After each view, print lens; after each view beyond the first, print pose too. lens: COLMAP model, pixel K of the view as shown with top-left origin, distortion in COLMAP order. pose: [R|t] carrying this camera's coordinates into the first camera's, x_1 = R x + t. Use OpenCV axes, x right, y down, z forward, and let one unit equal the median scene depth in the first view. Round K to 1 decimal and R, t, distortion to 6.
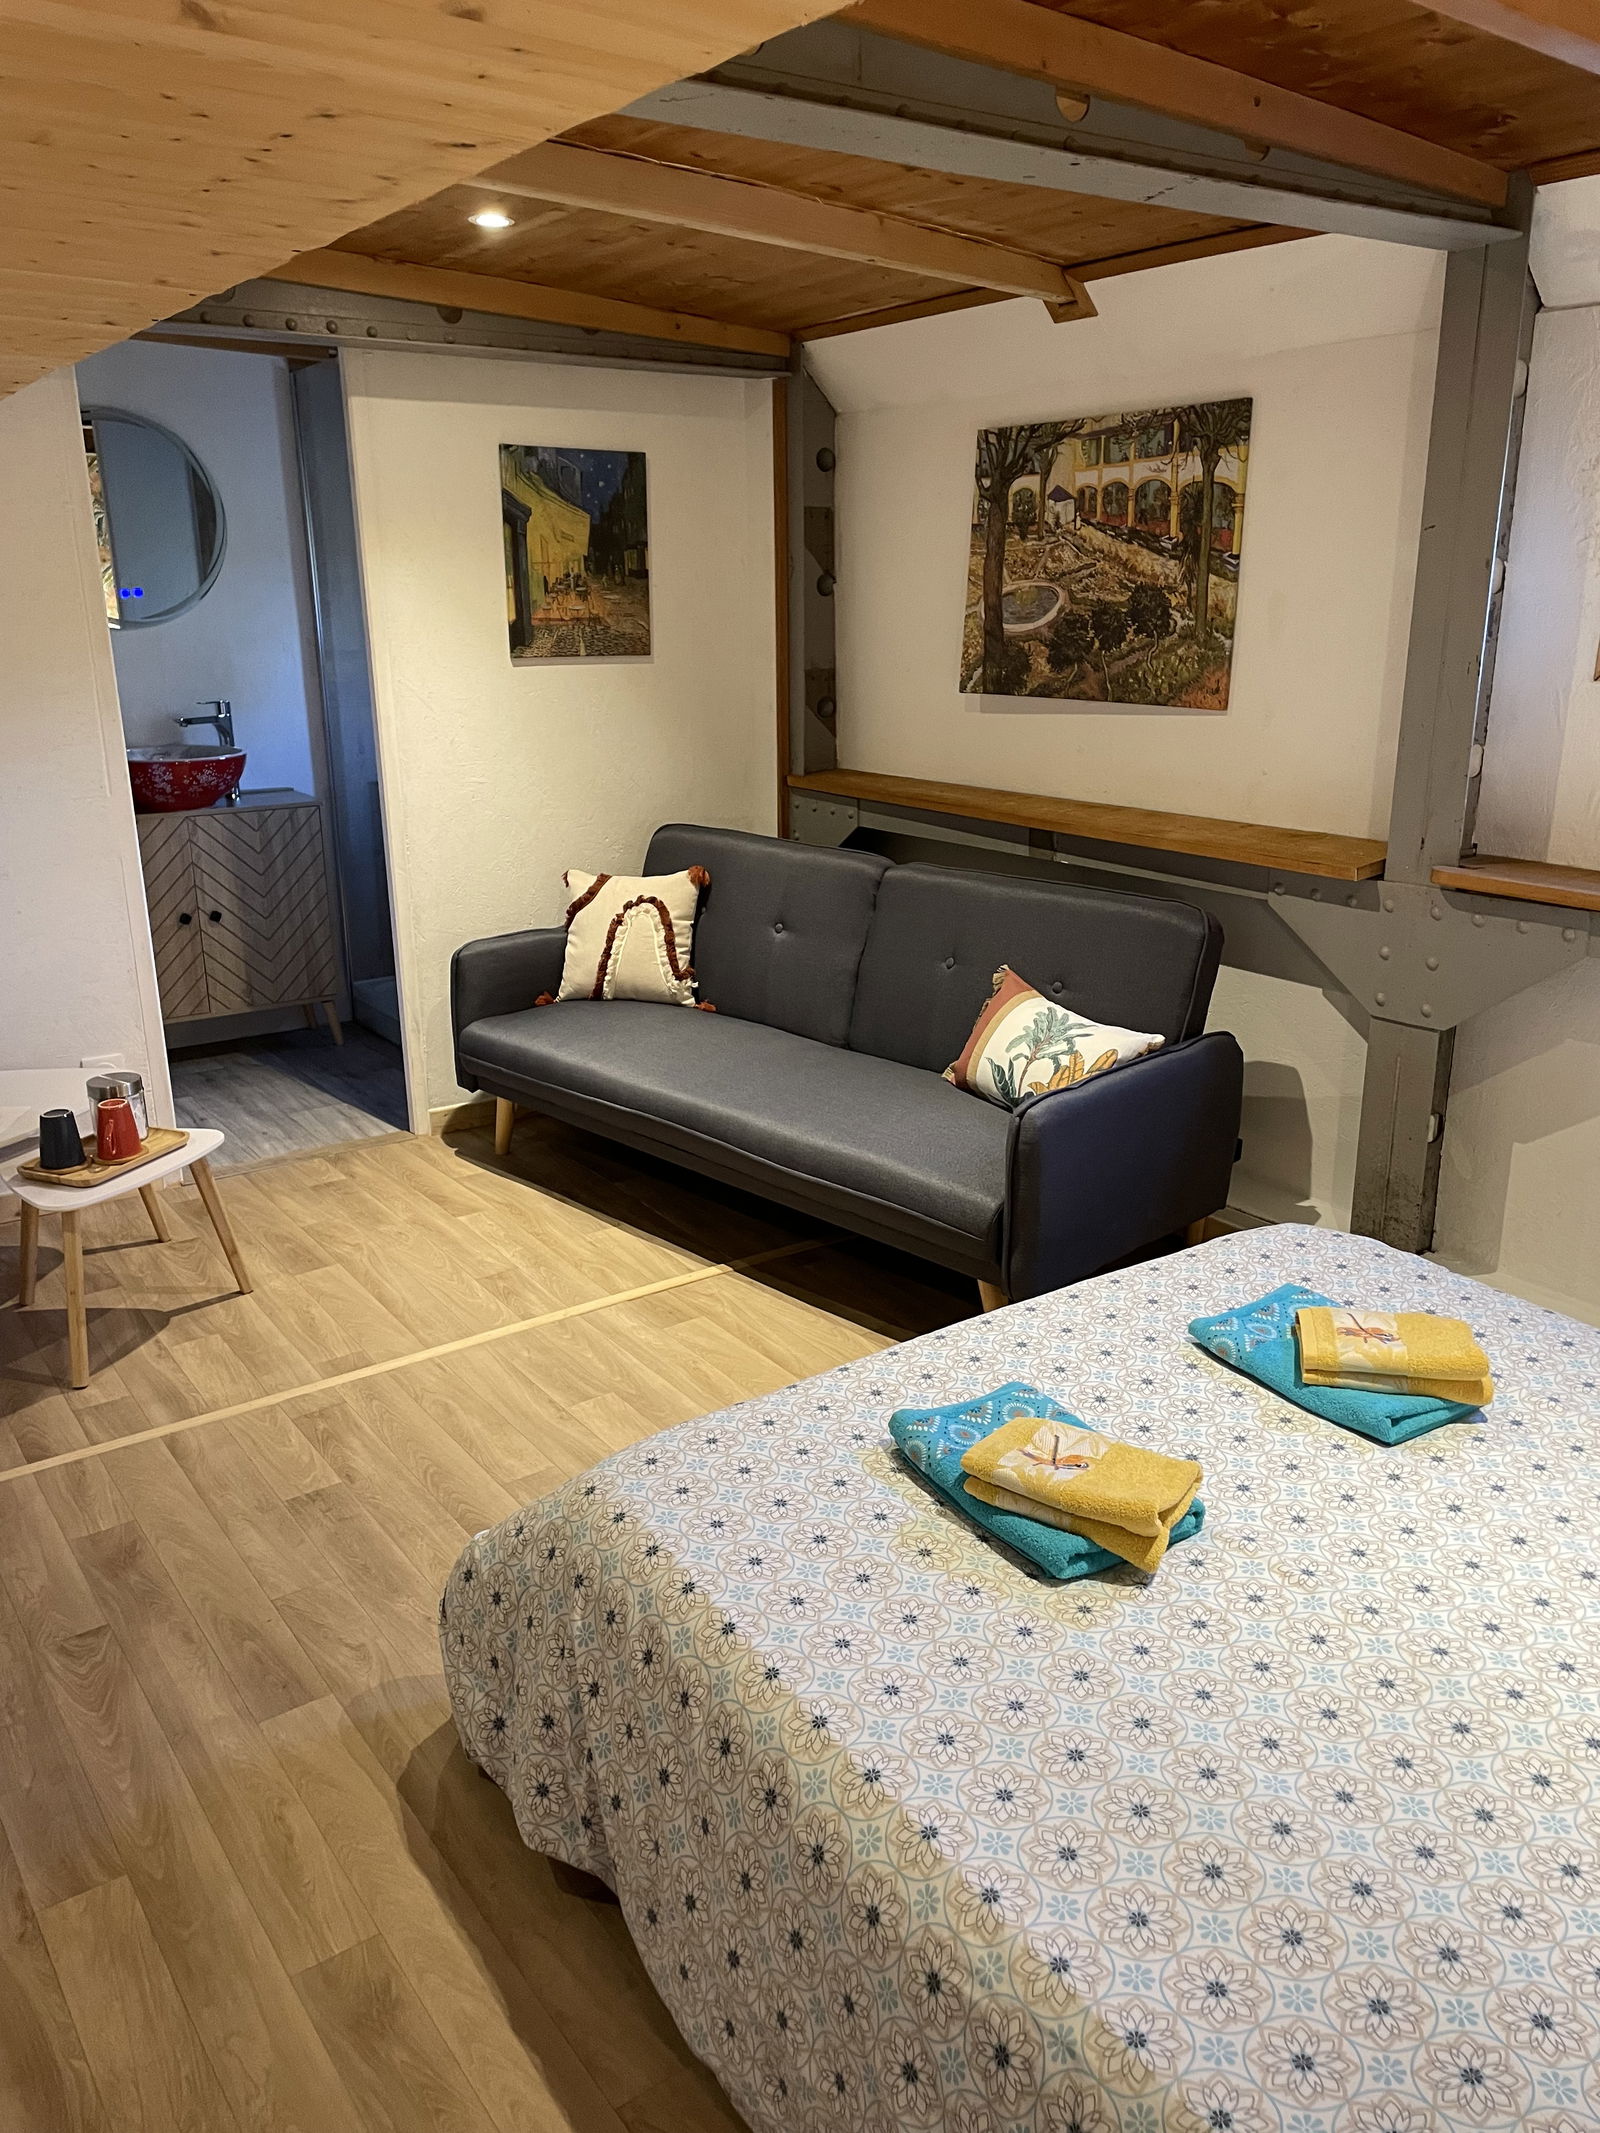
lens RADIAL K [[1617.4, 0, 790.3], [0, 1617.4, 1034.9], [0, 0, 1]] dist [0.085602, -0.120513]
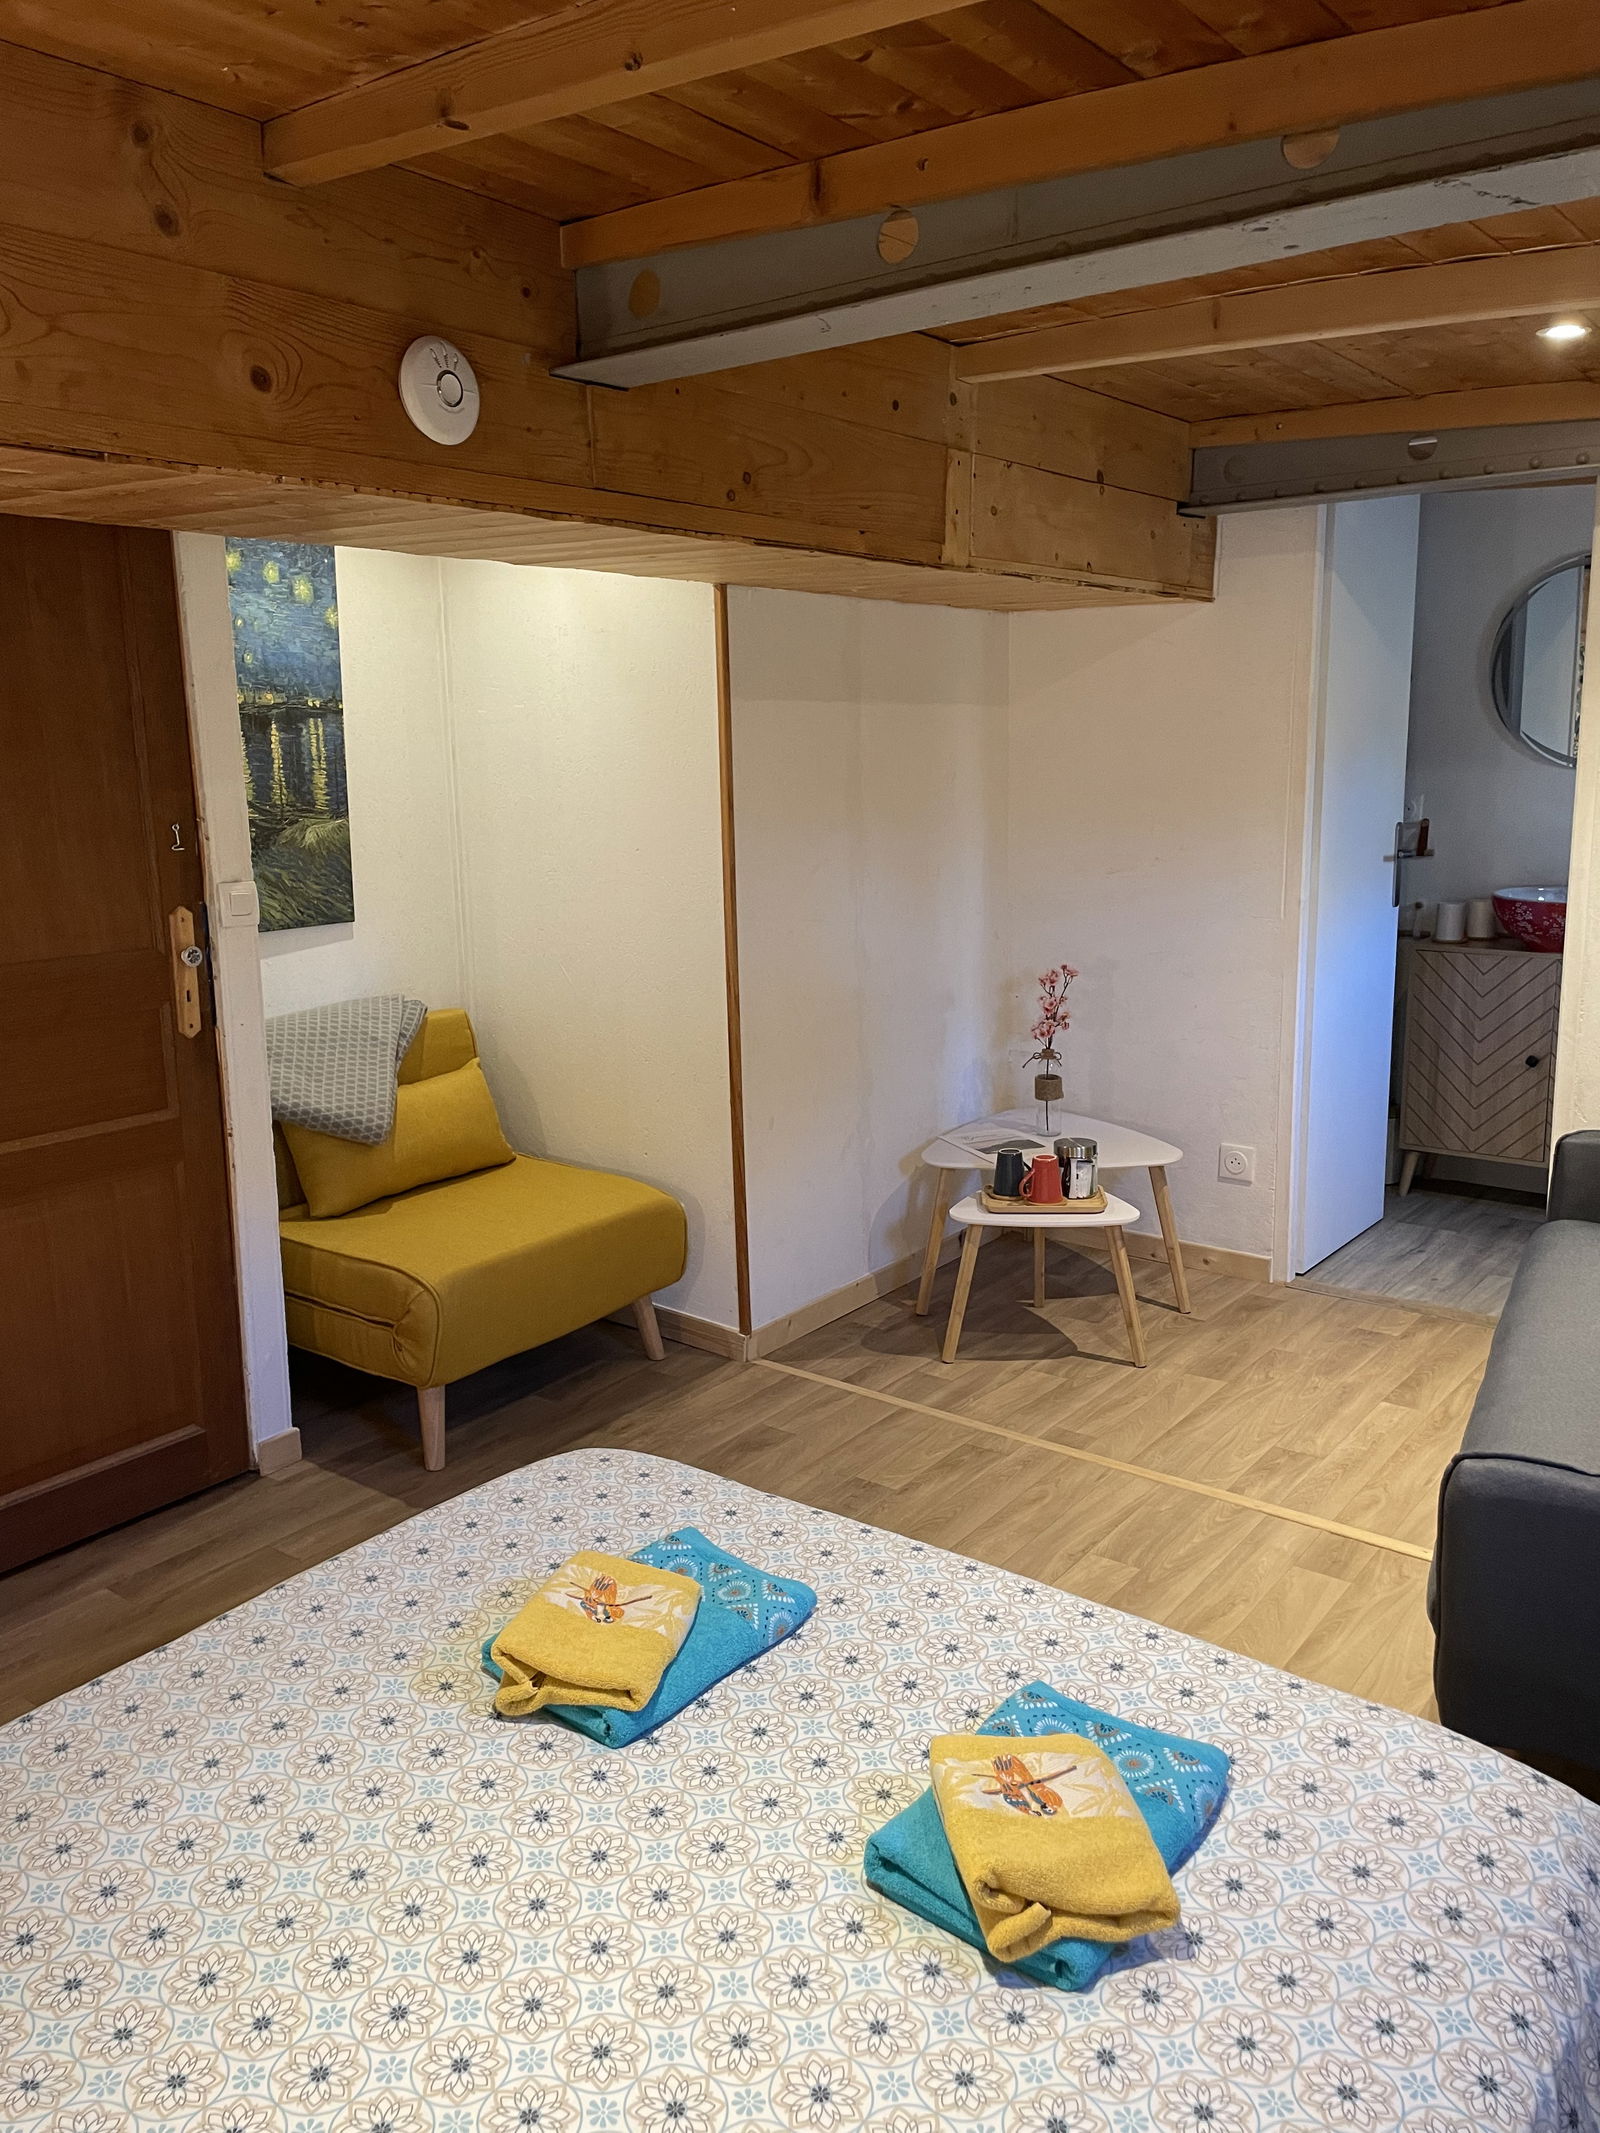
lens RADIAL K [[1617.4, 0, 790.3], [0, 1617.4, 1034.9], [0, 0, 1]] dist [0.085602, -0.120513]
pose [[0.299073, 0.178579, -0.937371, 0.617658], [-0.244889, 0.963796, 0.105480, -0.121805], [0.922272, 0.198005, 0.331978, 0.398535]]
